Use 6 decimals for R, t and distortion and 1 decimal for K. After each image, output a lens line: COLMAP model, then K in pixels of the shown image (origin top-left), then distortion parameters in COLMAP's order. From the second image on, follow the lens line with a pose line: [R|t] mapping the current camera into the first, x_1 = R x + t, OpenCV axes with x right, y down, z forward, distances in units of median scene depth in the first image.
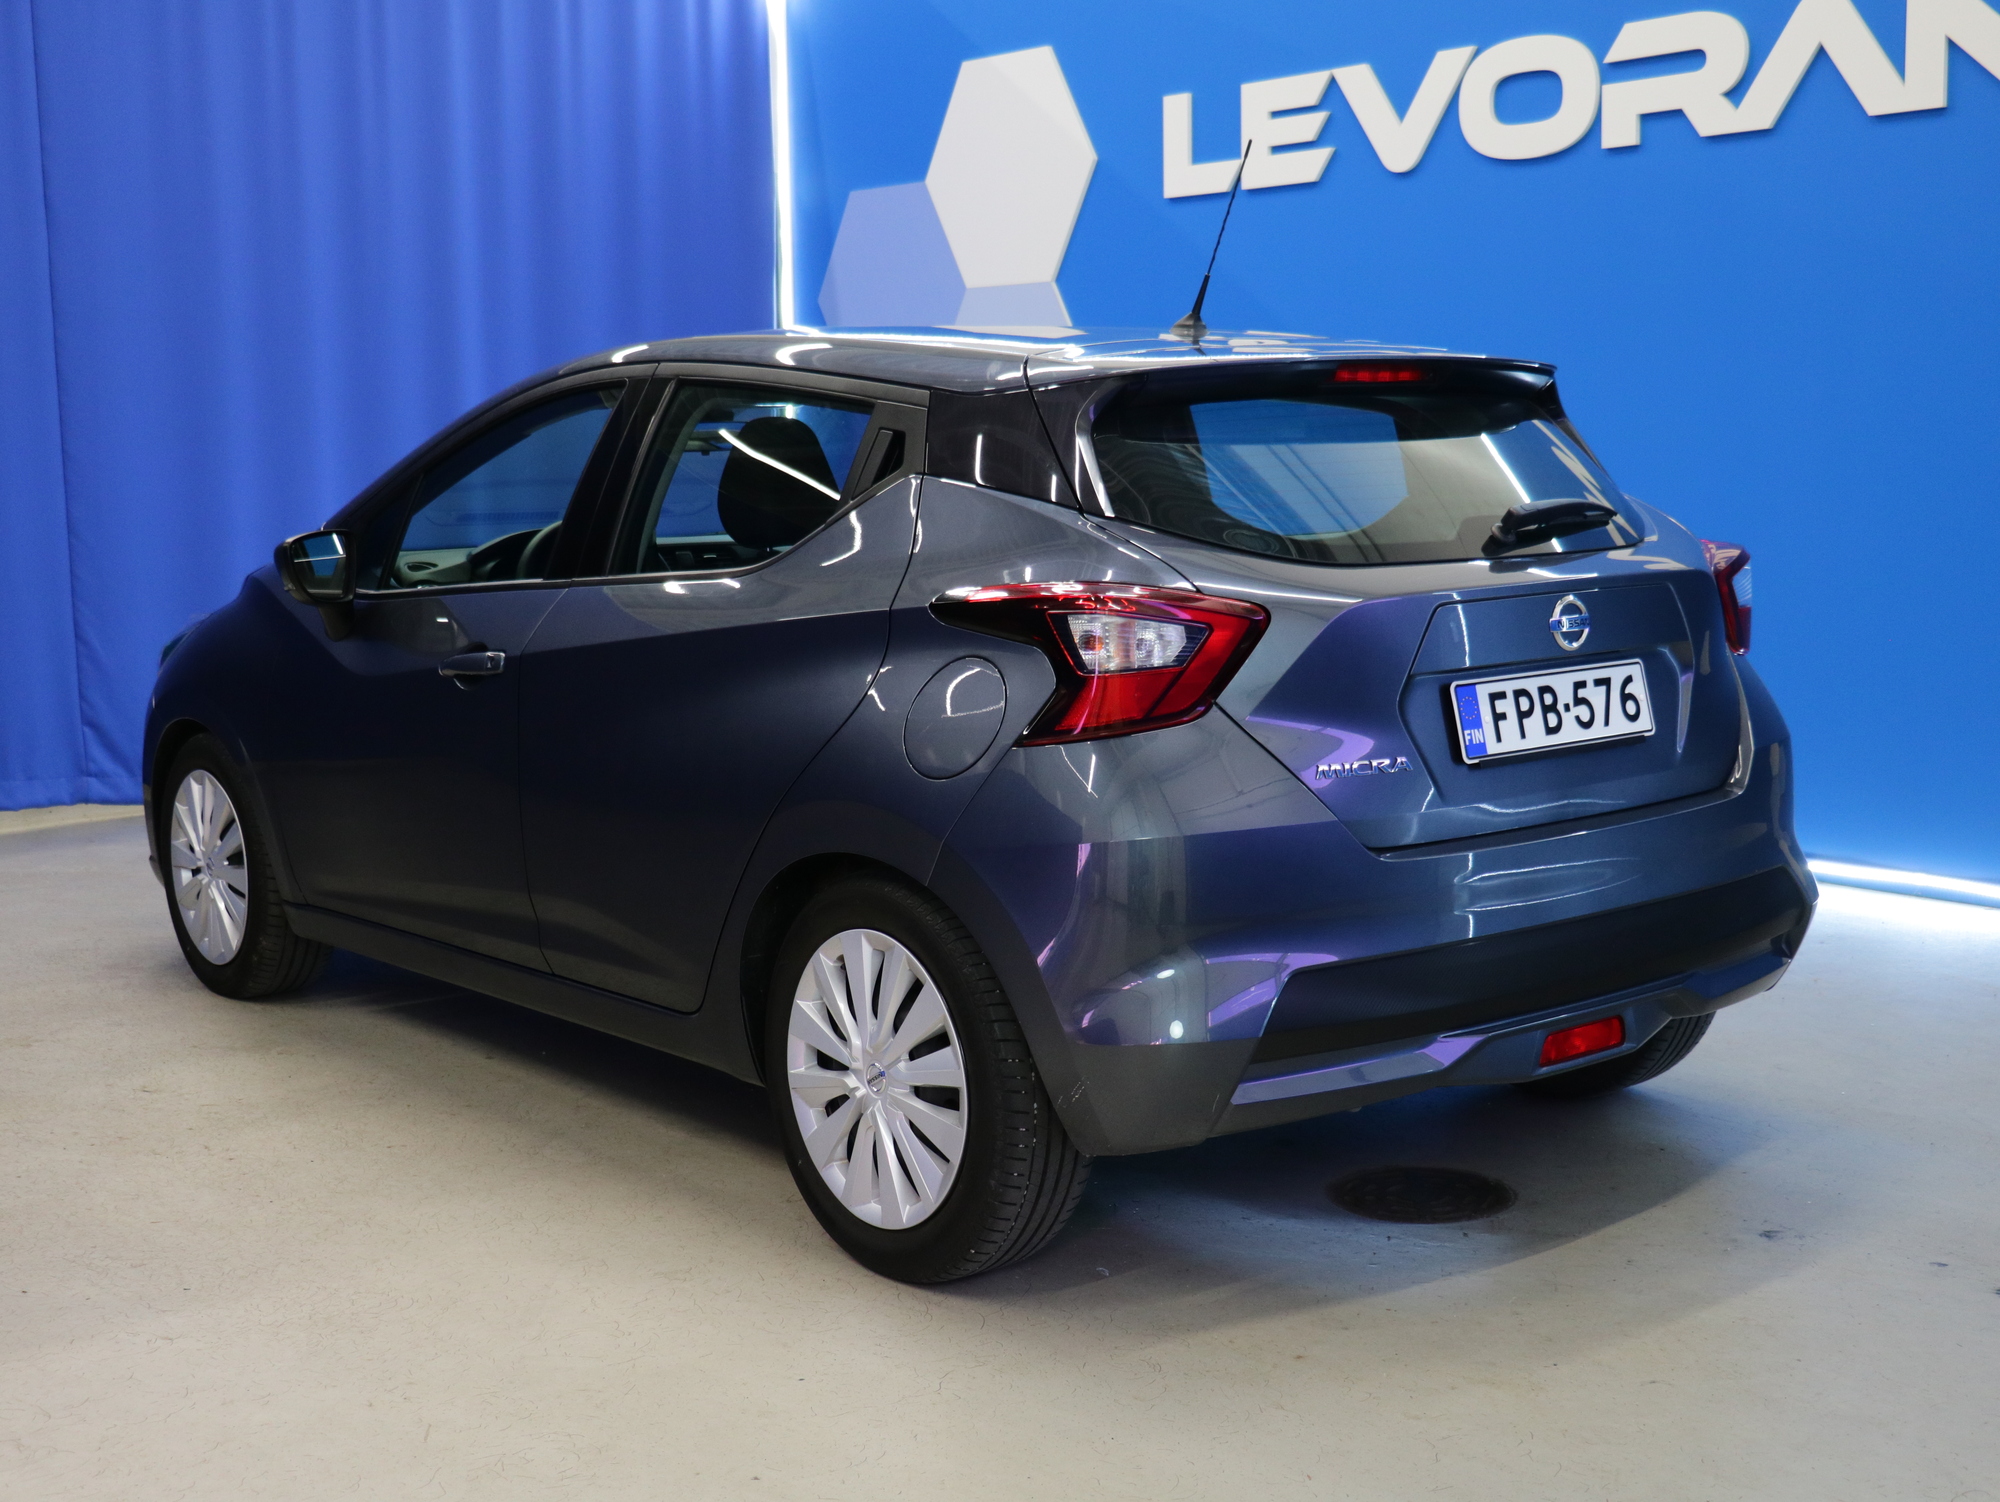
lens RADIAL K [[2299.9, 0, 1000.0], [0, 2299.9, 751.0], [0, 0, 1]] dist [-0.011552, 0.006908]
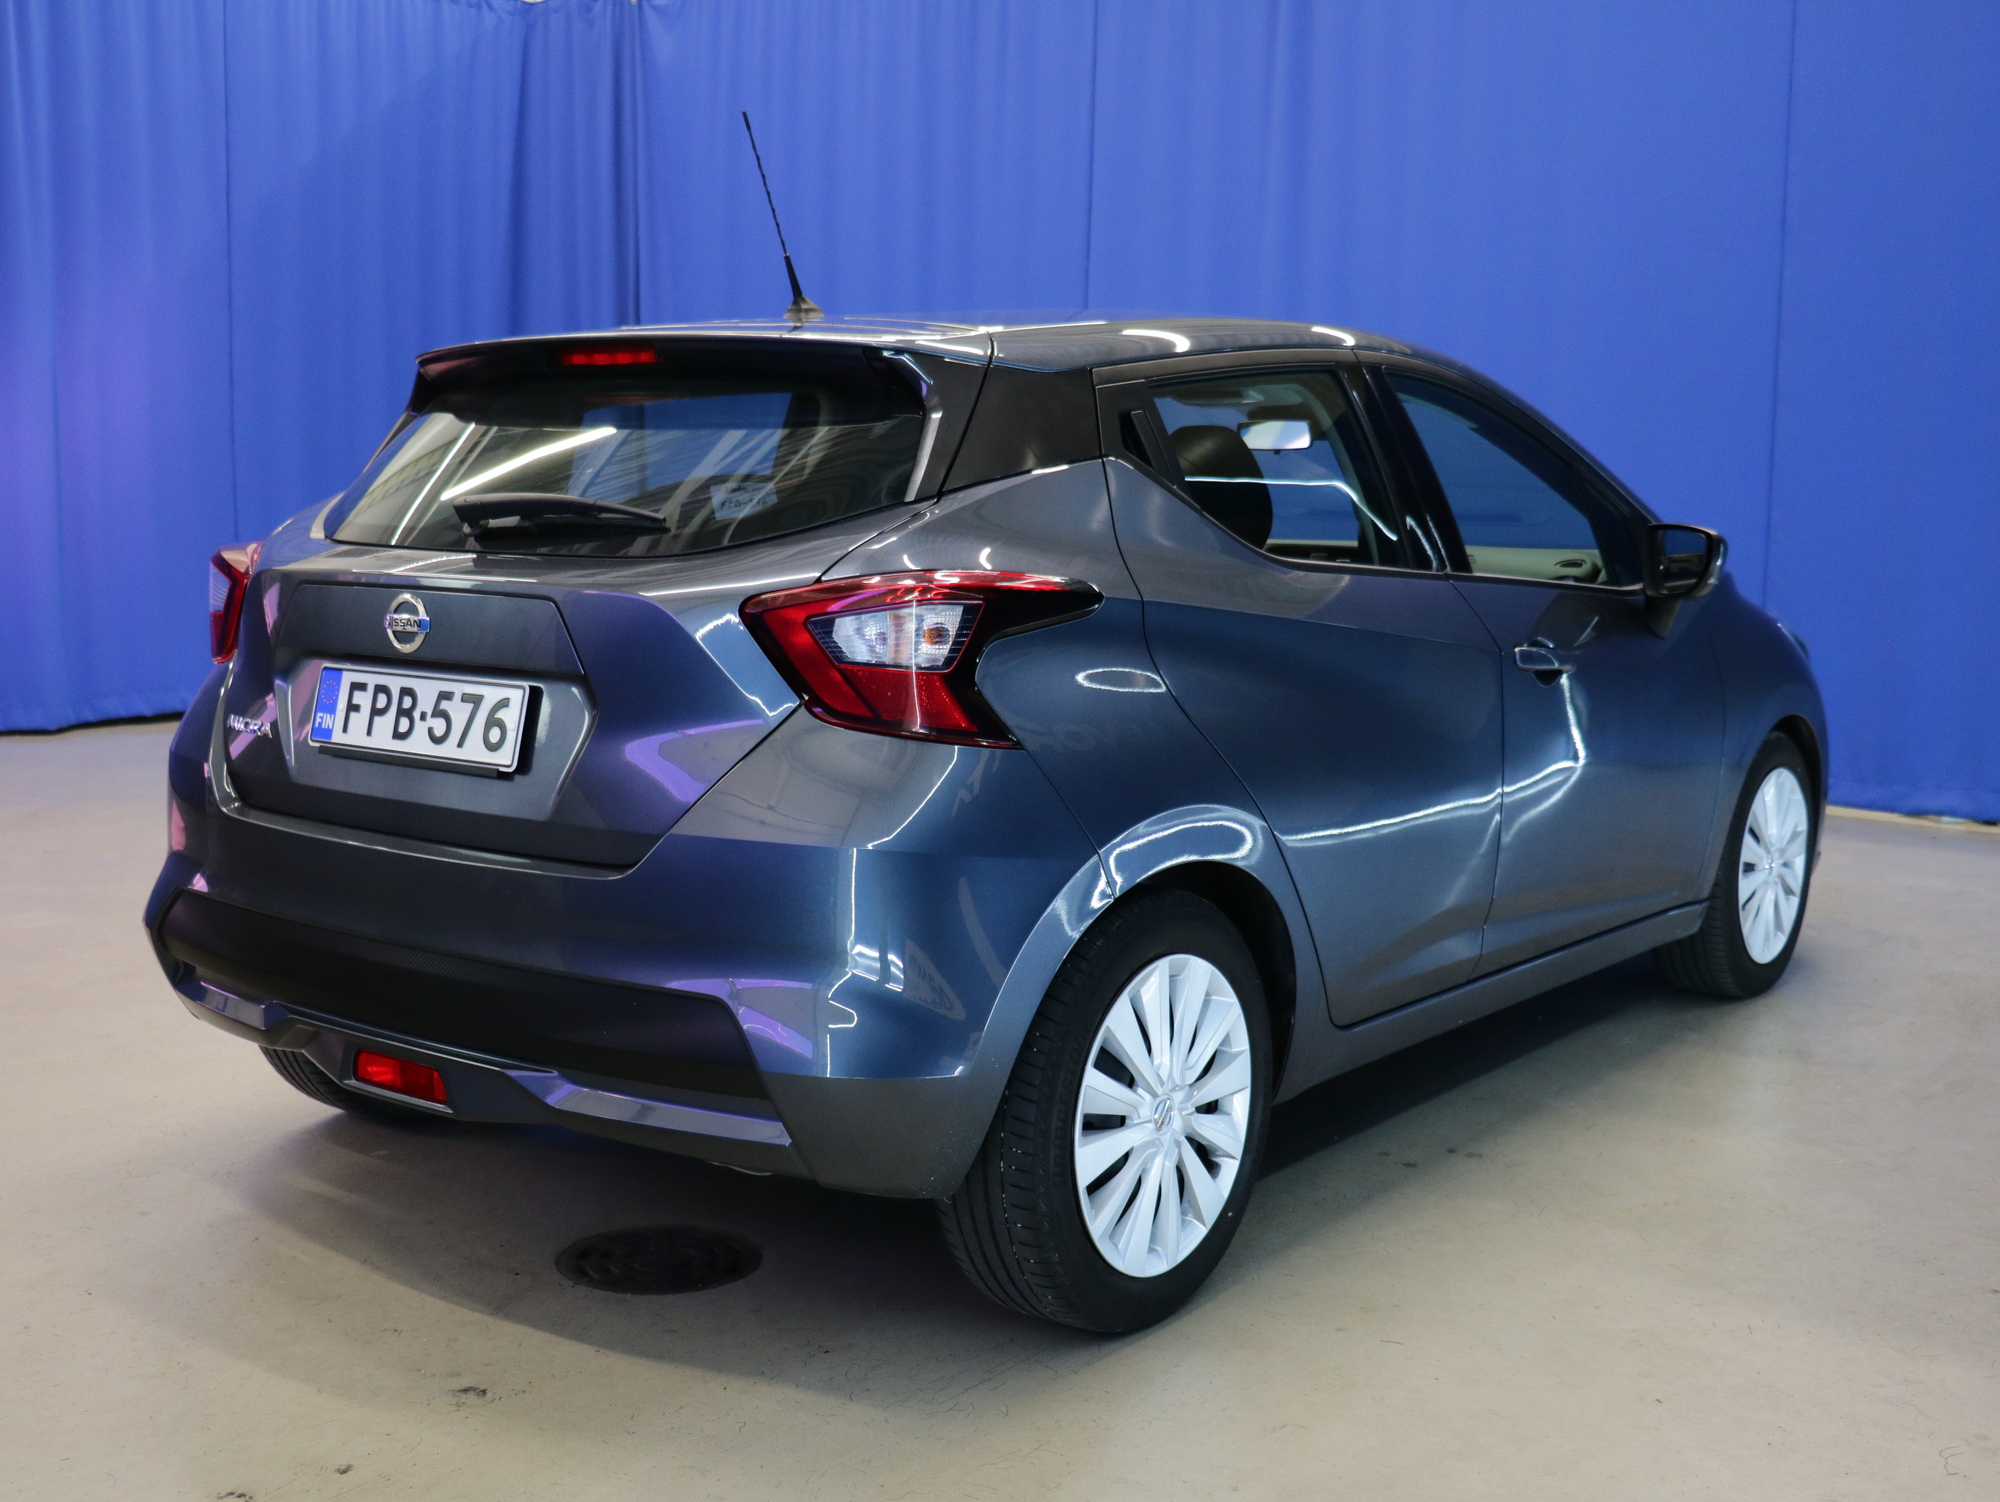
lens RADIAL K [[2299.9, 0, 1000.0], [0, 2299.9, 751.0], [0, 0, 1]] dist [-0.011552, 0.006908]
pose [[0.251957, 0.145202, -0.956783, 1.193443], [-0.149202, 0.982687, 0.109843, -0.141460], [0.956167, 0.115078, 0.269260, 0.981120]]
